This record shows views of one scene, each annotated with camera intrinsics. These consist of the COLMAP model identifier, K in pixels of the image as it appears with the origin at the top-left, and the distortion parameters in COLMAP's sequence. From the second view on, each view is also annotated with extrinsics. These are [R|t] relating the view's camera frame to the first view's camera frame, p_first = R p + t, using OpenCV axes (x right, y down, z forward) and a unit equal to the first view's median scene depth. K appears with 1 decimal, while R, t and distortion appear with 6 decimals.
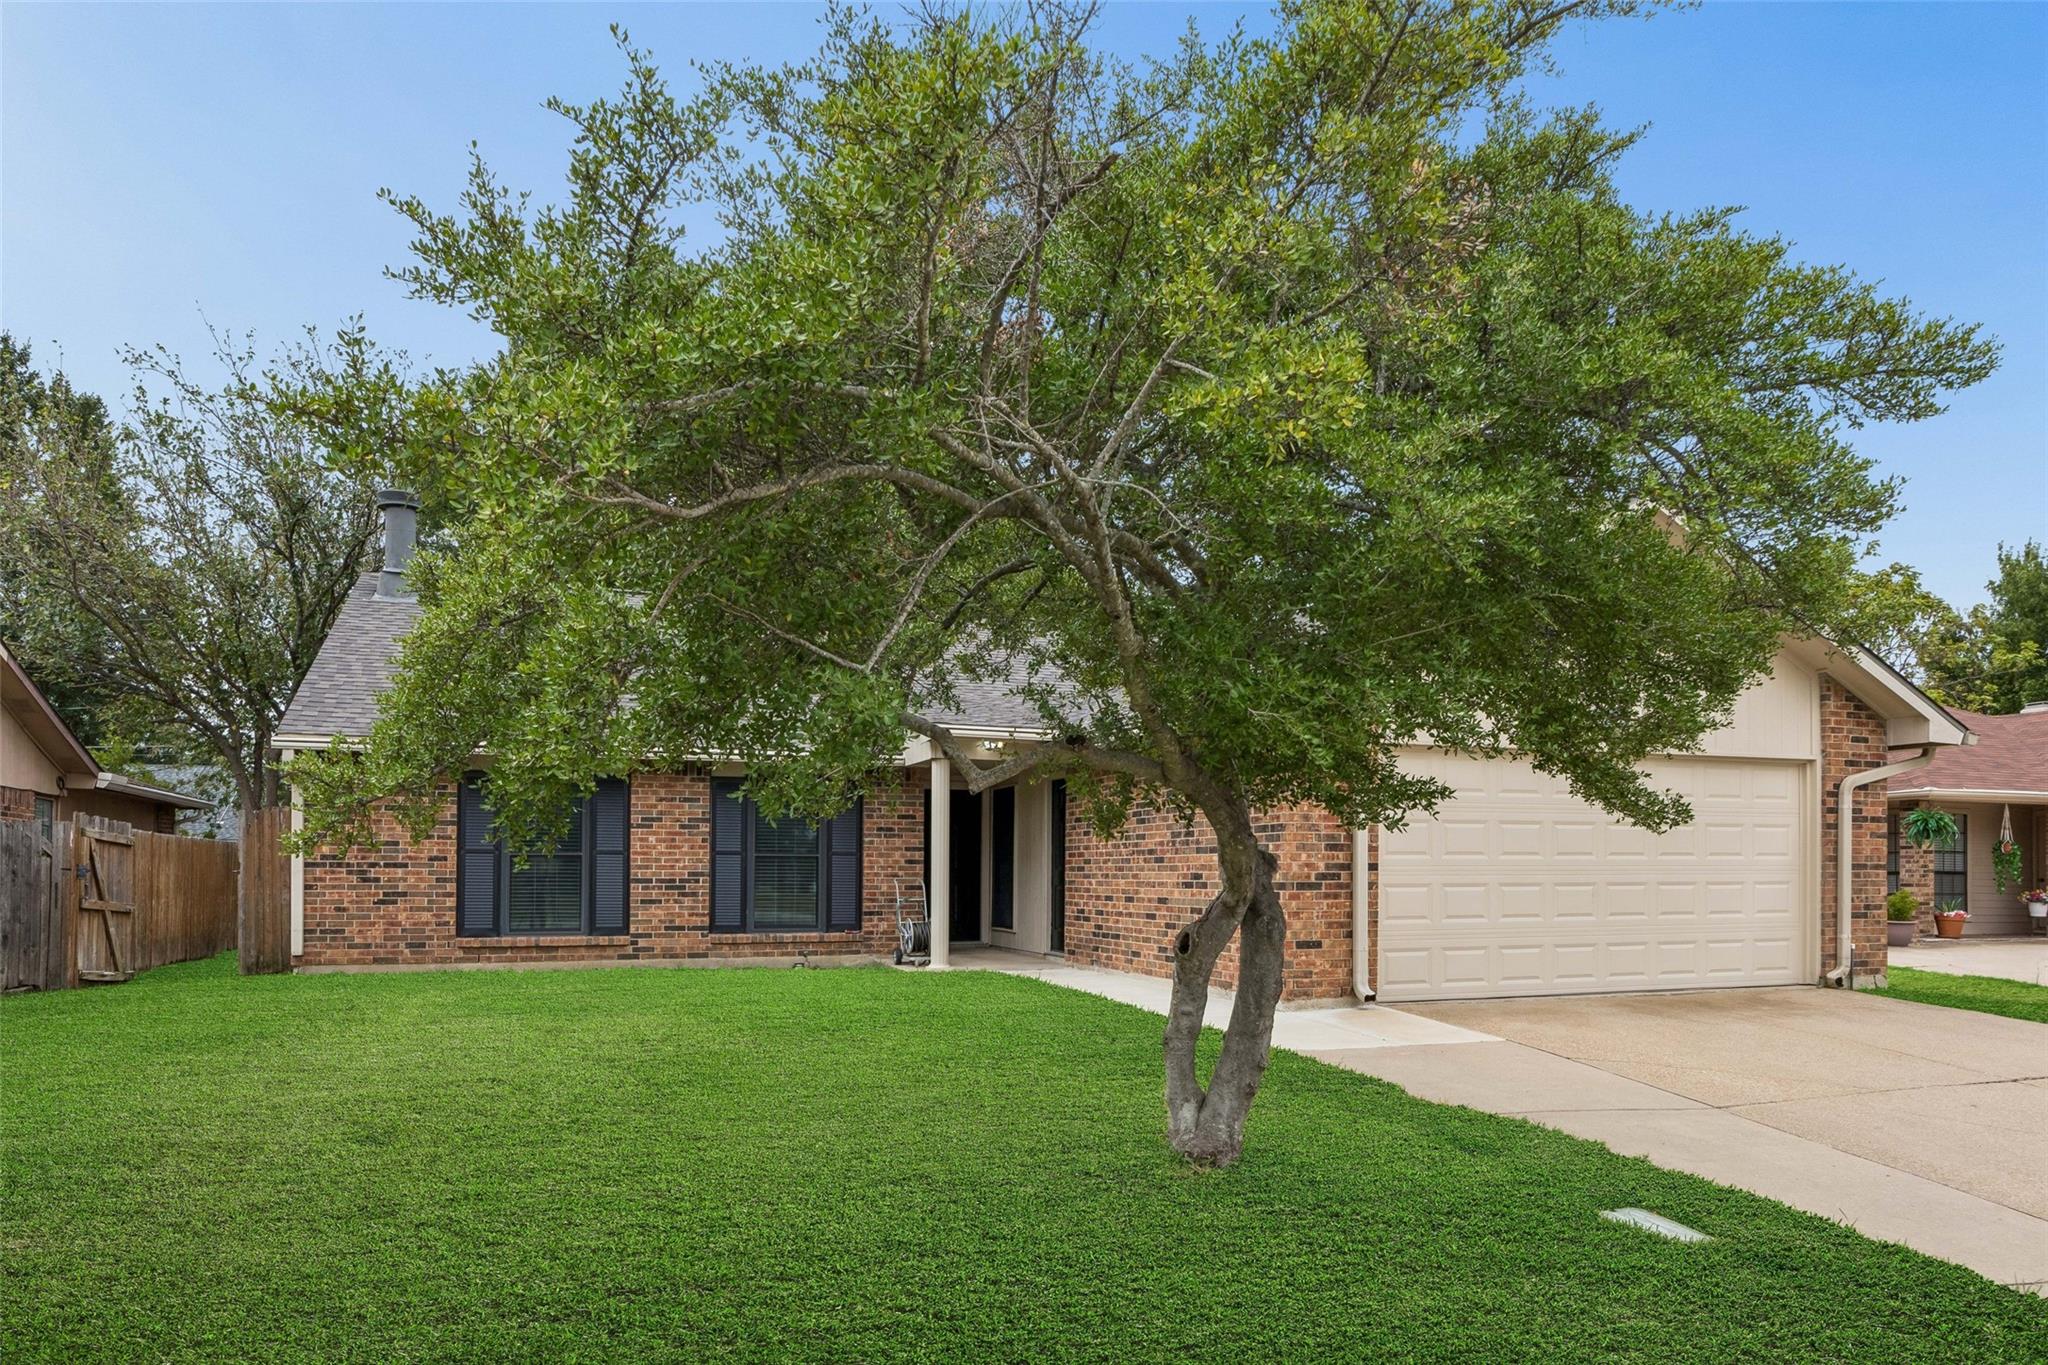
lens RADIAL K [[1293.2, 0, 1023.9], [0, 1293.2, 719.2], [0, 0, 1]] dist [-0.001228, -0.000273]
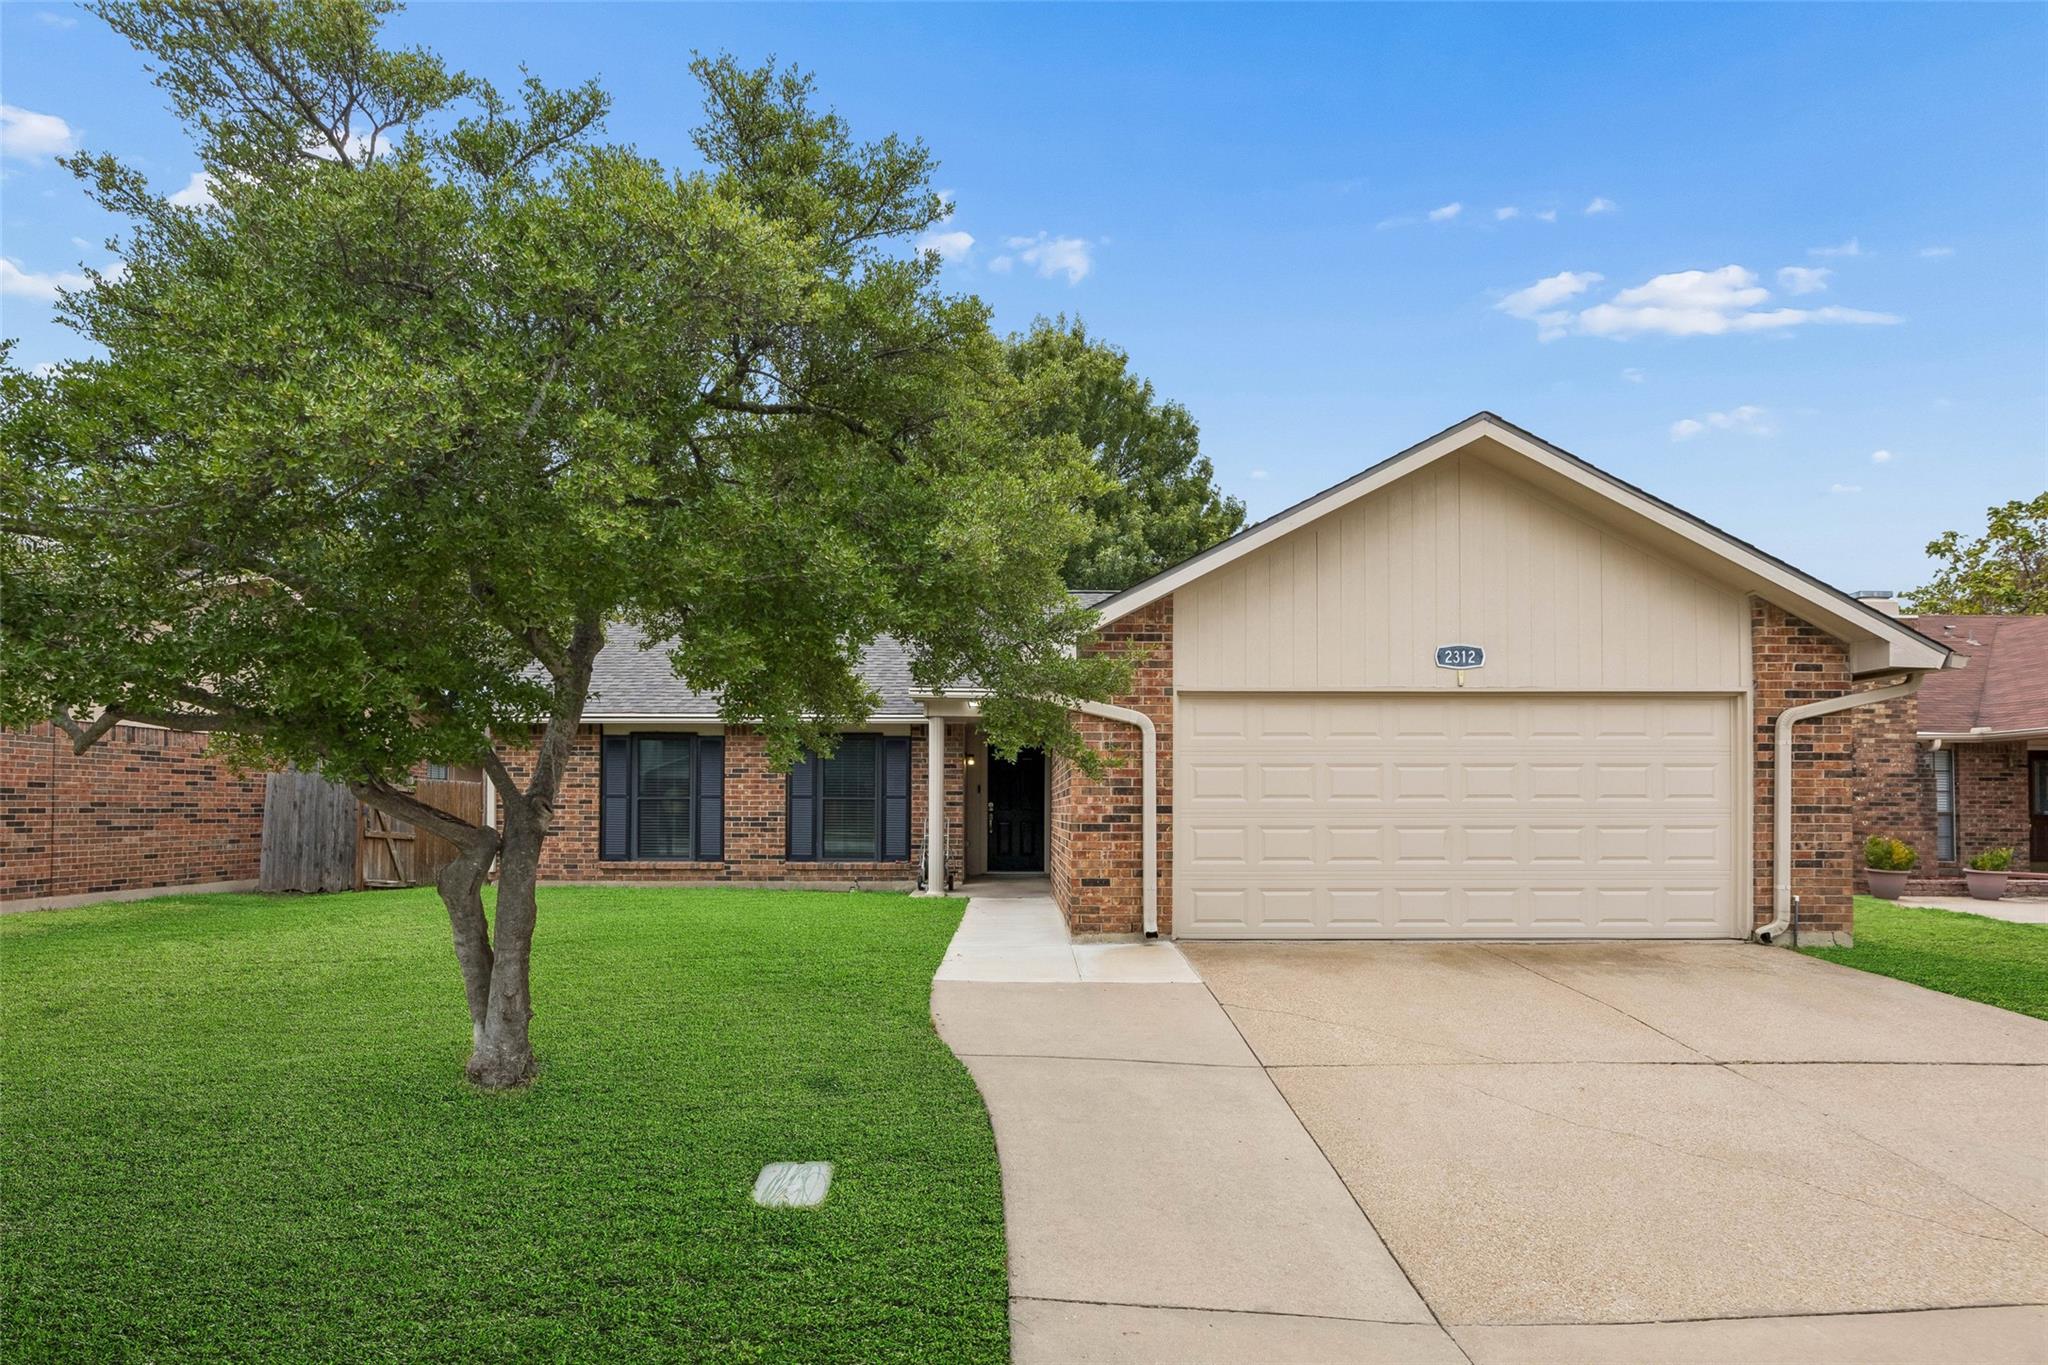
lens RADIAL K [[1065.6, 0, 1024.0], [0, 1065.6, 682.5], [0, 0, 1]] dist [0.000432, 0.000184]
pose [[0.942651, -0.038318, -0.331573, 0.382483], [0.037867, 0.999252, -0.007825, 0.011566], [0.331625, -0.005179, 0.943397, 0.124774]]
